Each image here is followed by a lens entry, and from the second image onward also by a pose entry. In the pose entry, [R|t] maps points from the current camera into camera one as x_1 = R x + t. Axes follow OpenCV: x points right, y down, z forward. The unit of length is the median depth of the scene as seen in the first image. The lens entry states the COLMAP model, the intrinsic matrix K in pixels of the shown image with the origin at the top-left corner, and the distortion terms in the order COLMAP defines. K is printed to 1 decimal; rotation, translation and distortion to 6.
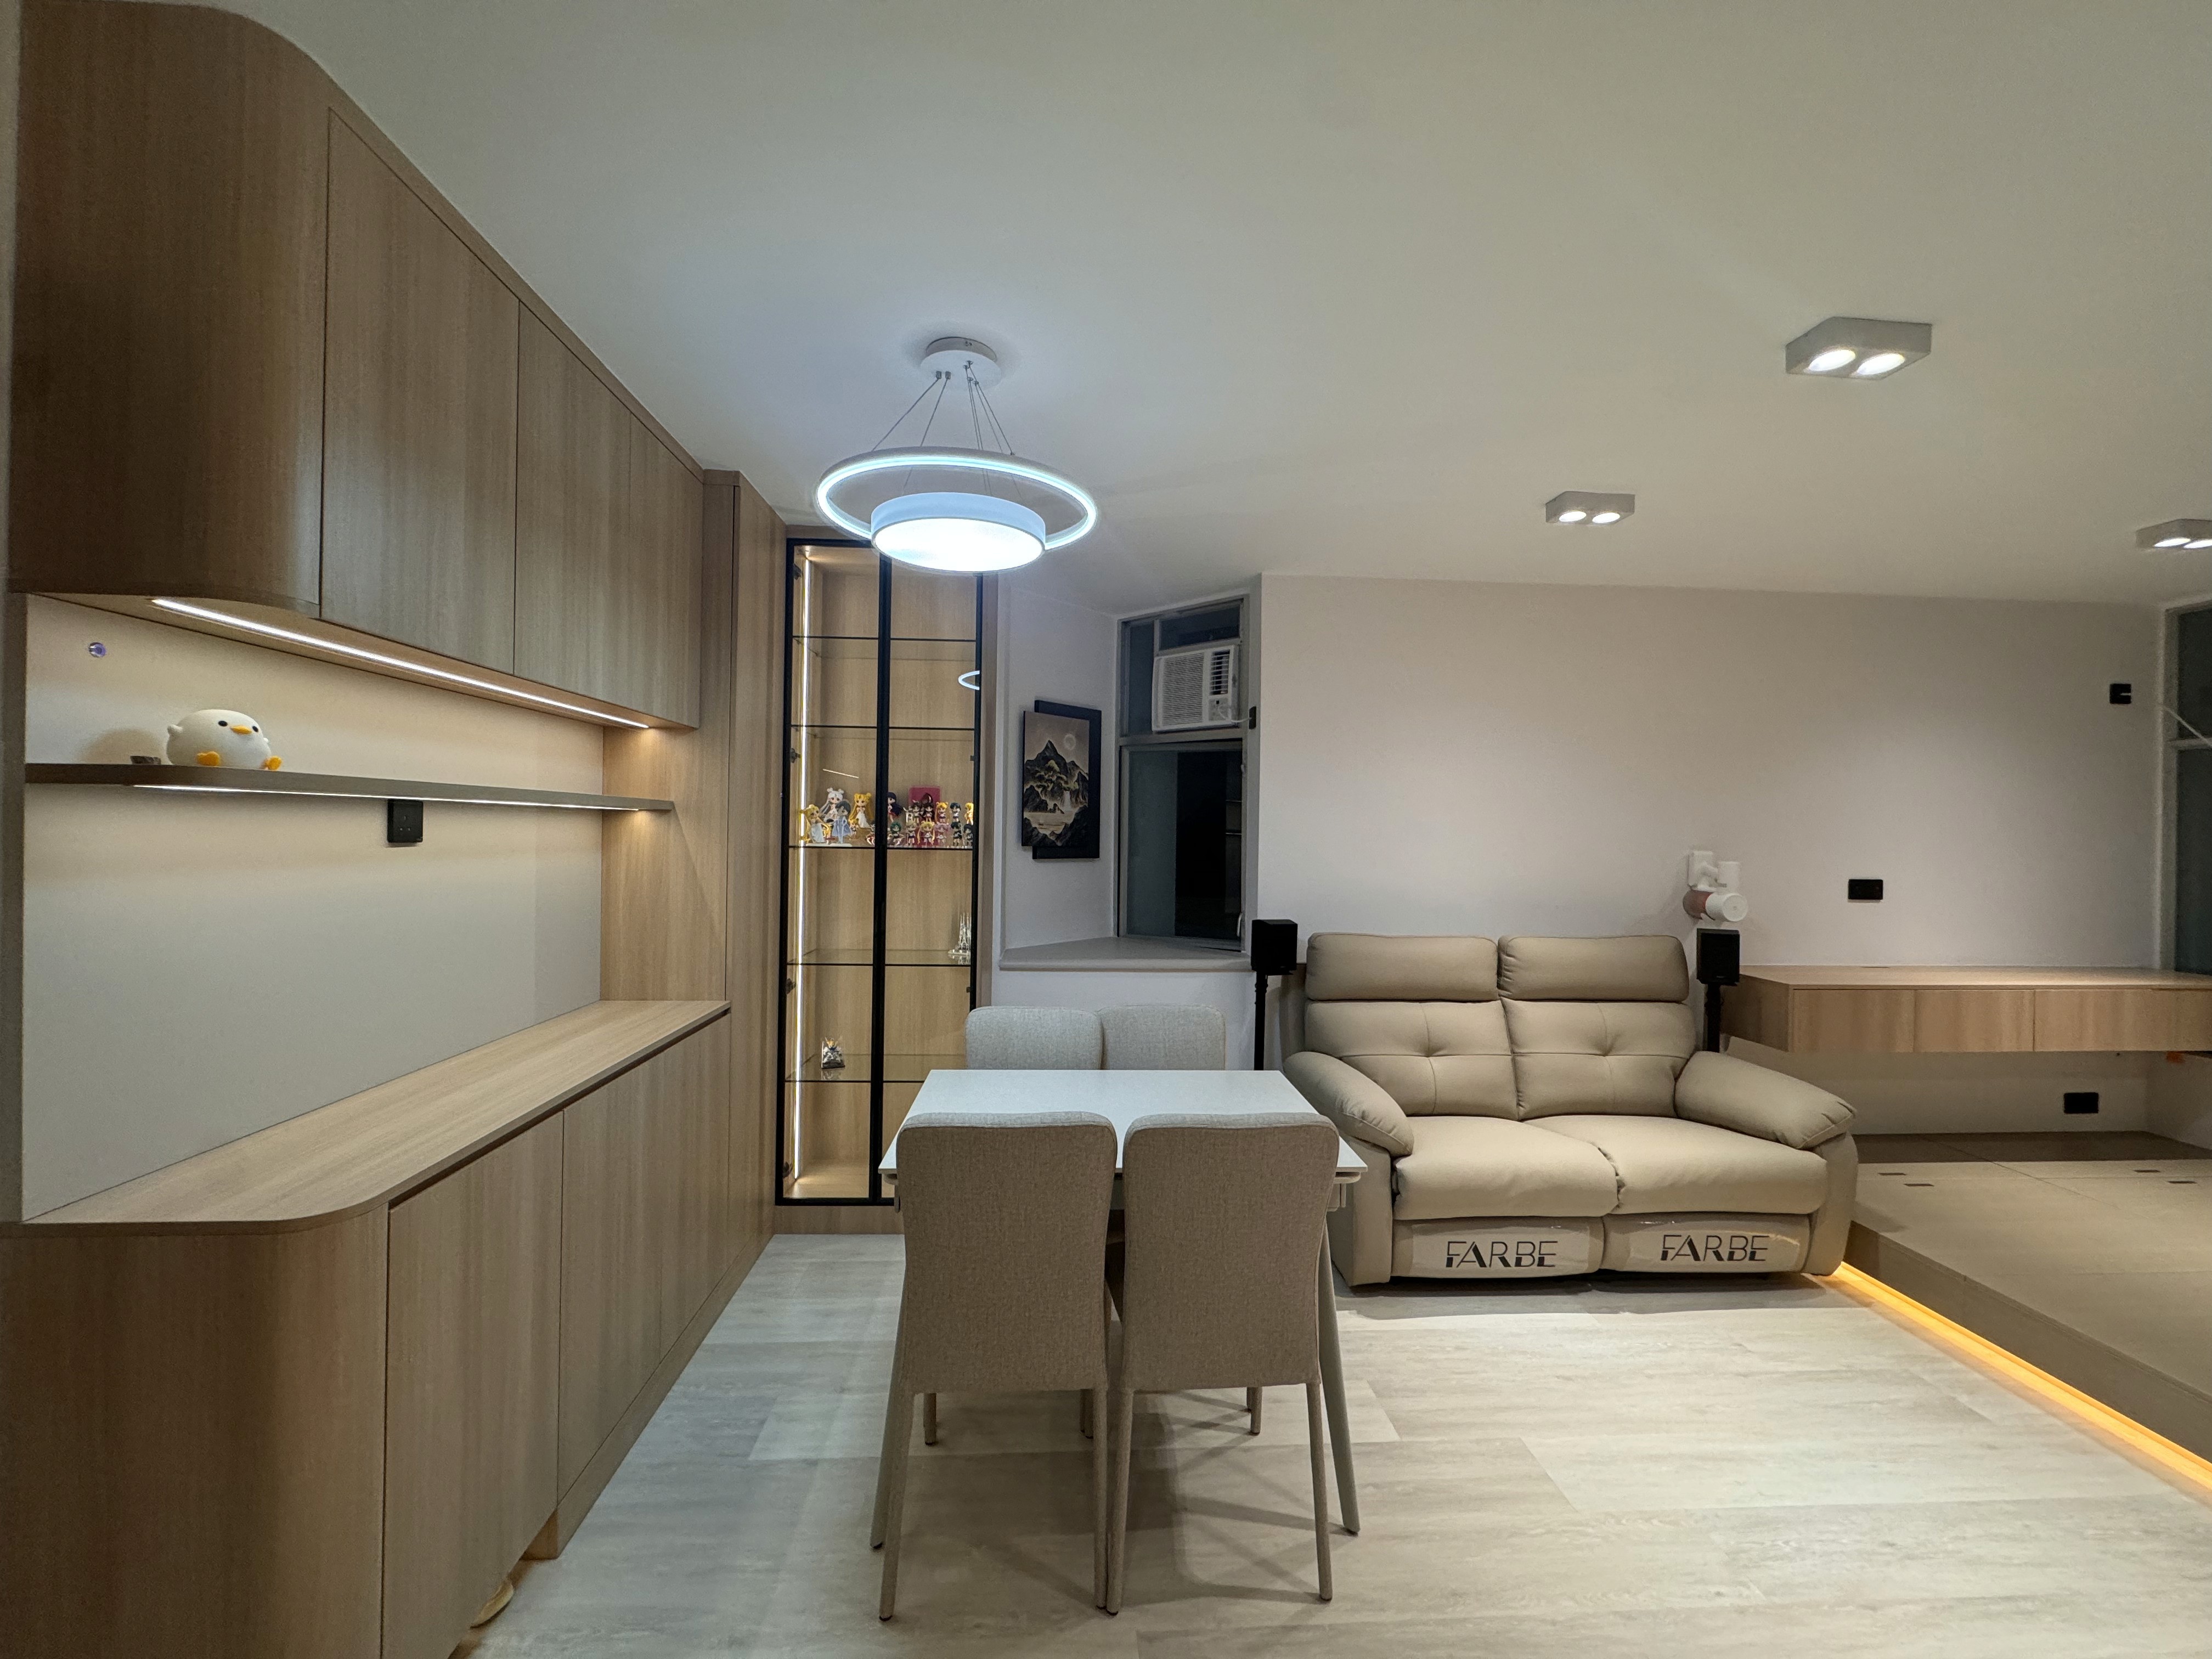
lens RADIAL K [[881.7, 0, 1103.5], [0, 881.7, 830.8], [0, 0, 1]] dist [-0.002856, 0.001154]
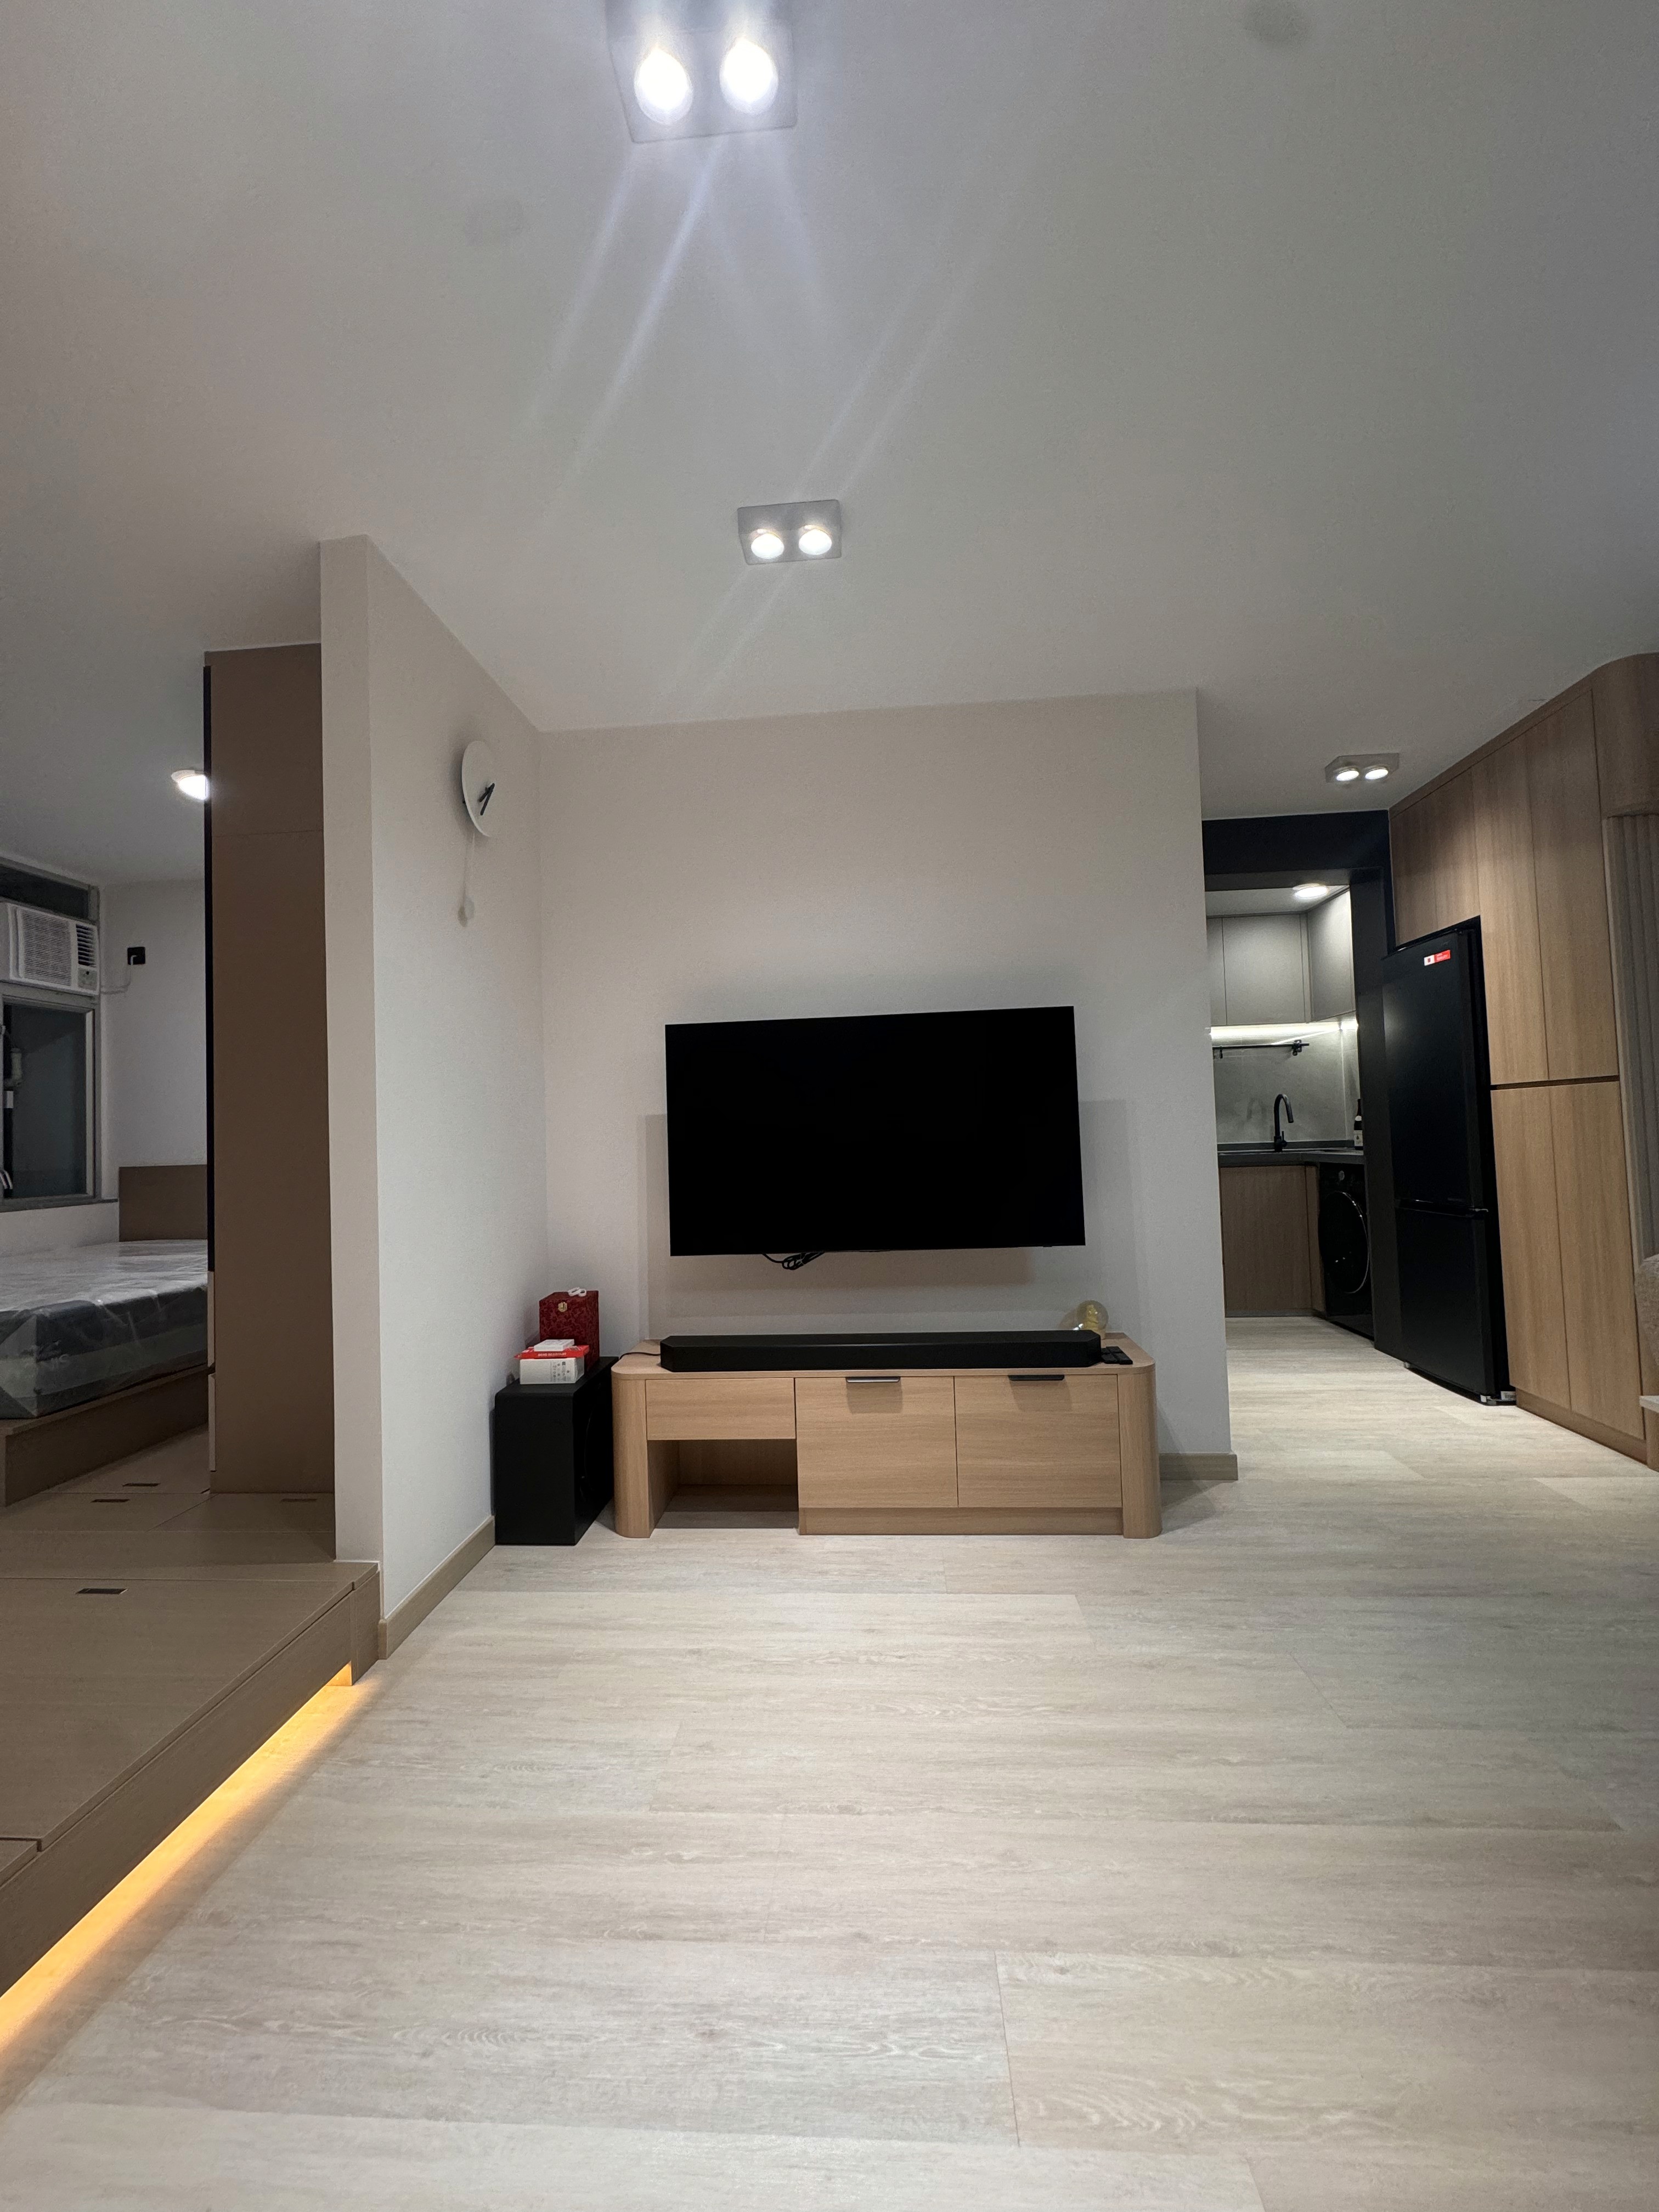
lens RADIAL K [[881.7, 0, 825.5], [0, 881.7, 1113.1], [0, 0, 1]] dist [-0.002856, 0.001154]
pose [[-0.990431, 0.019773, 0.136585, 0.488286], [0.016592, 0.999565, -0.024388, 0.135106], [-0.137008, -0.021889, -0.990328, 1.081089]]
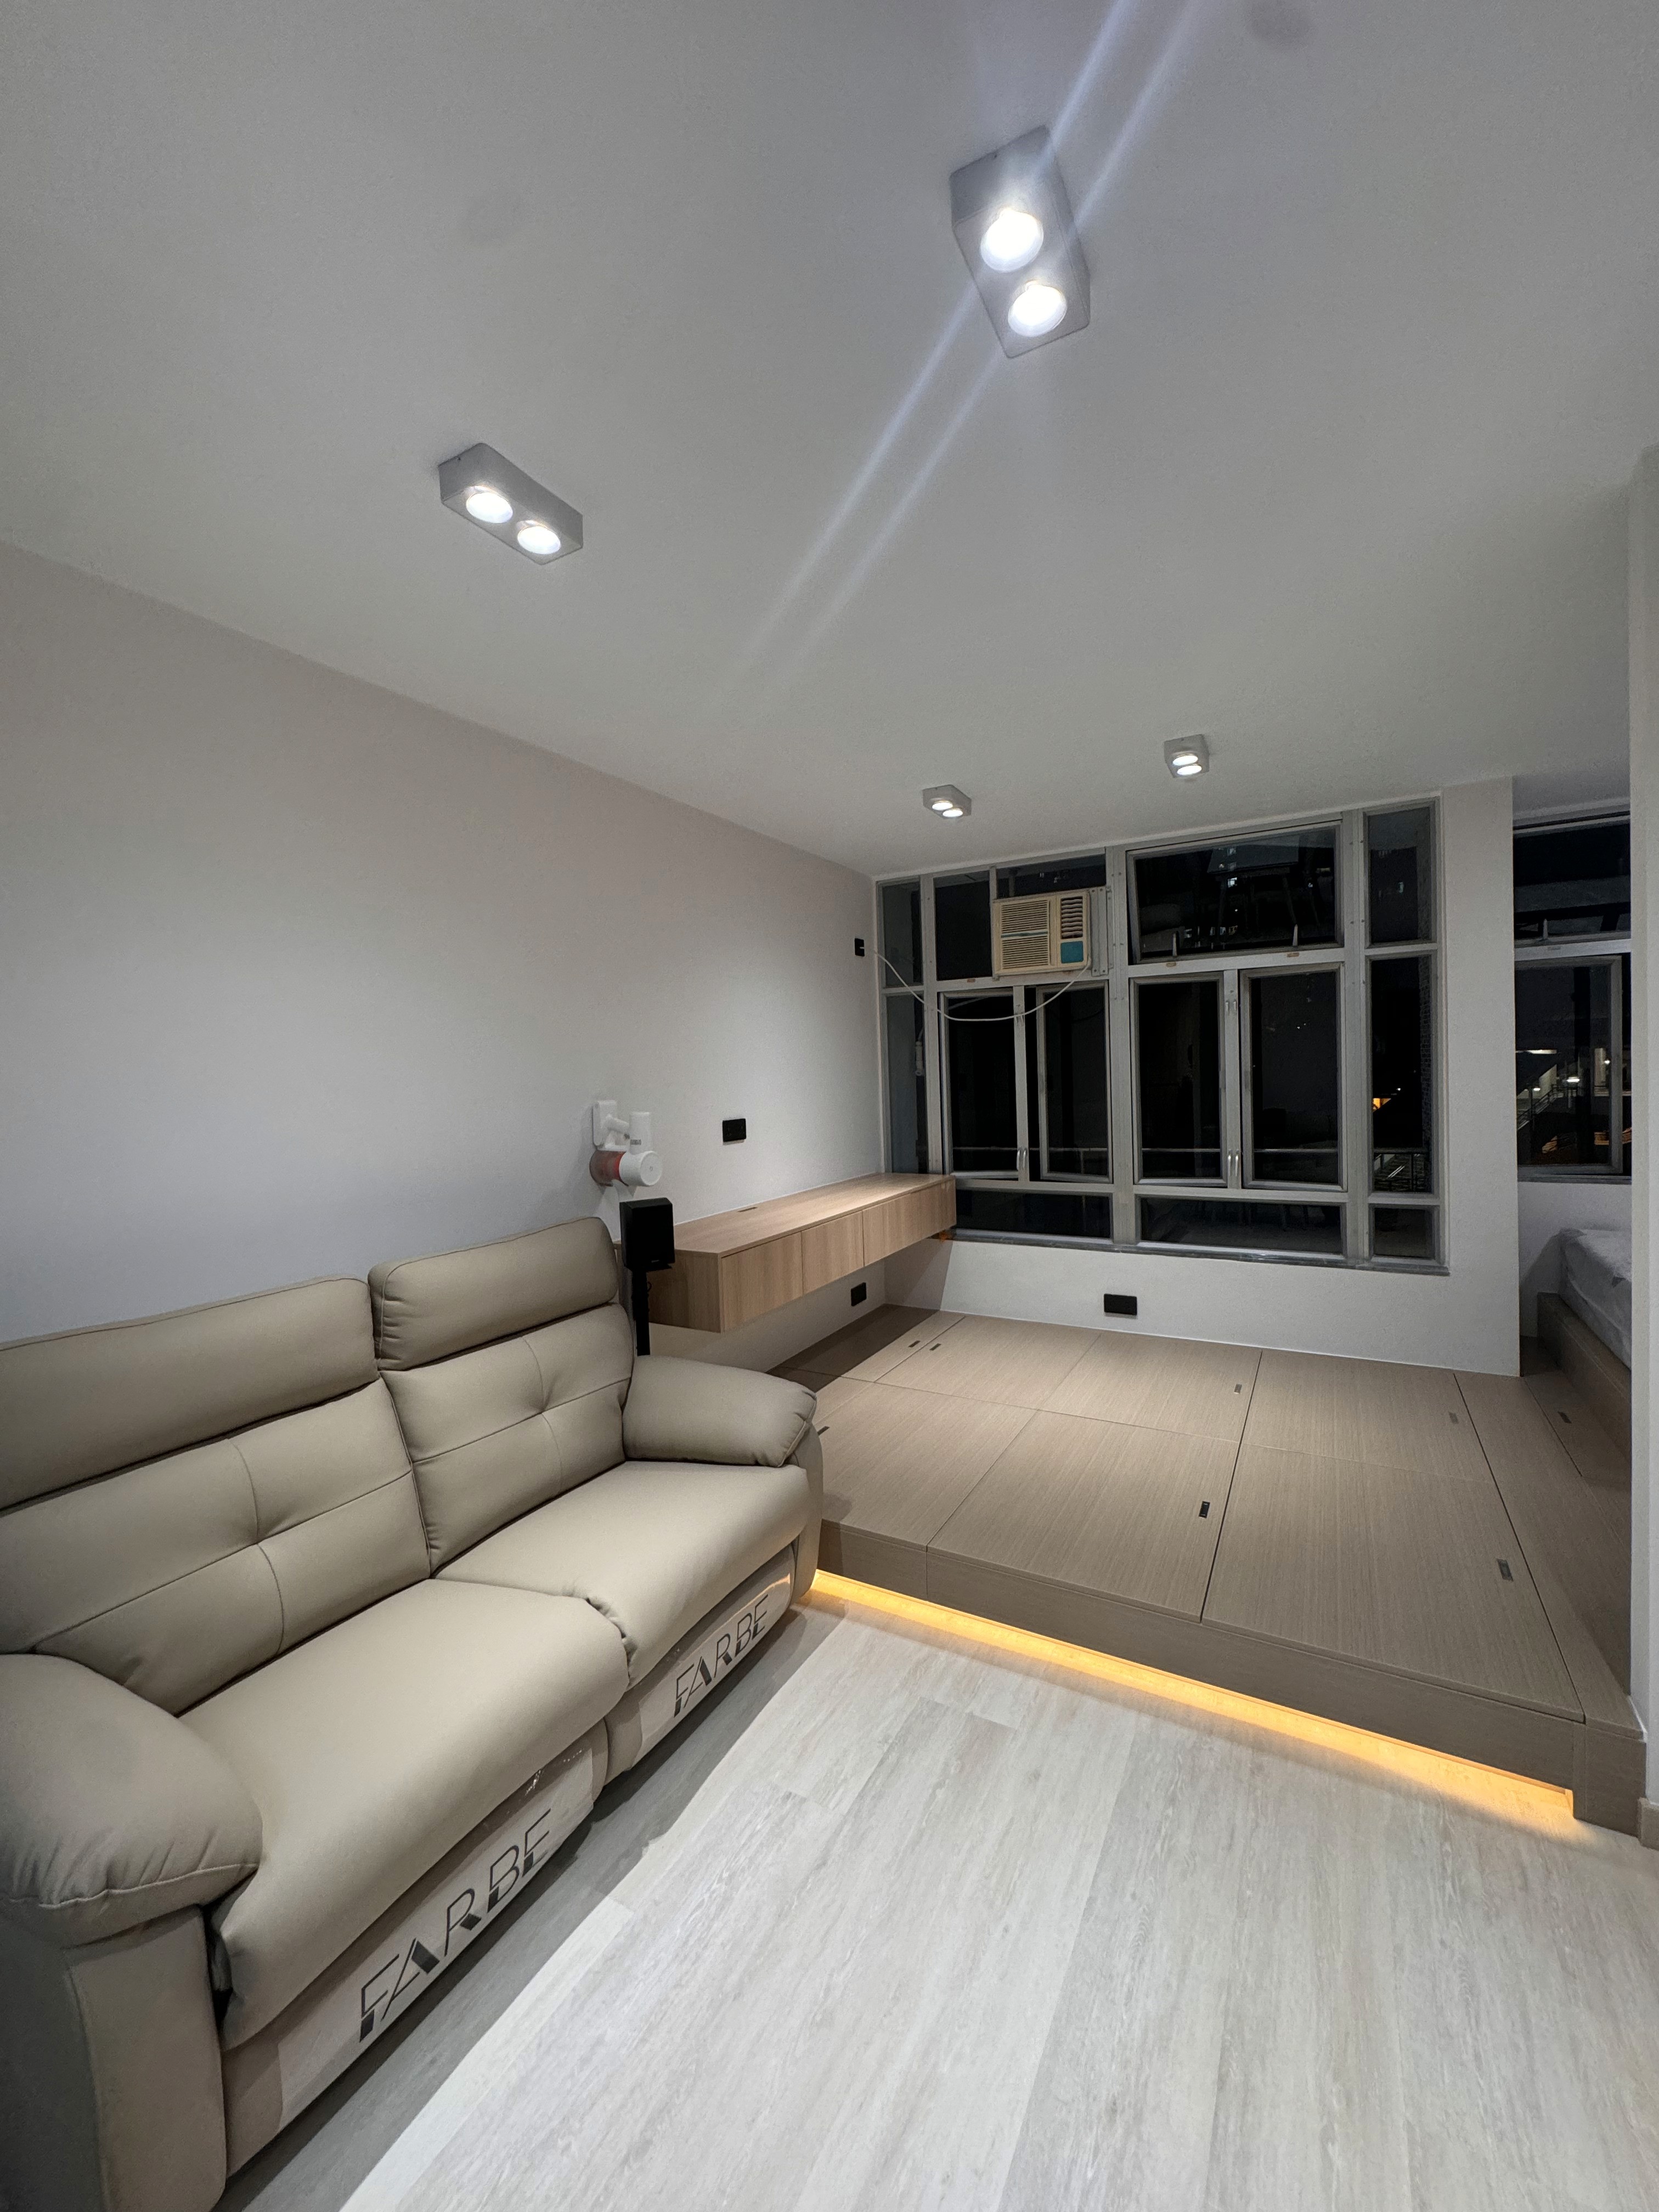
lens RADIAL K [[881.7, 0, 829.0], [0, 881.7, 1105.5], [0, 0, 1]] dist [-0.002856, 0.001154]
pose [[0.546470, -0.065521, 0.834911, 0.173444], [0.042686, 0.997818, 0.050367, -0.005290], [-0.836390, 0.008116, 0.548075, 0.545183]]
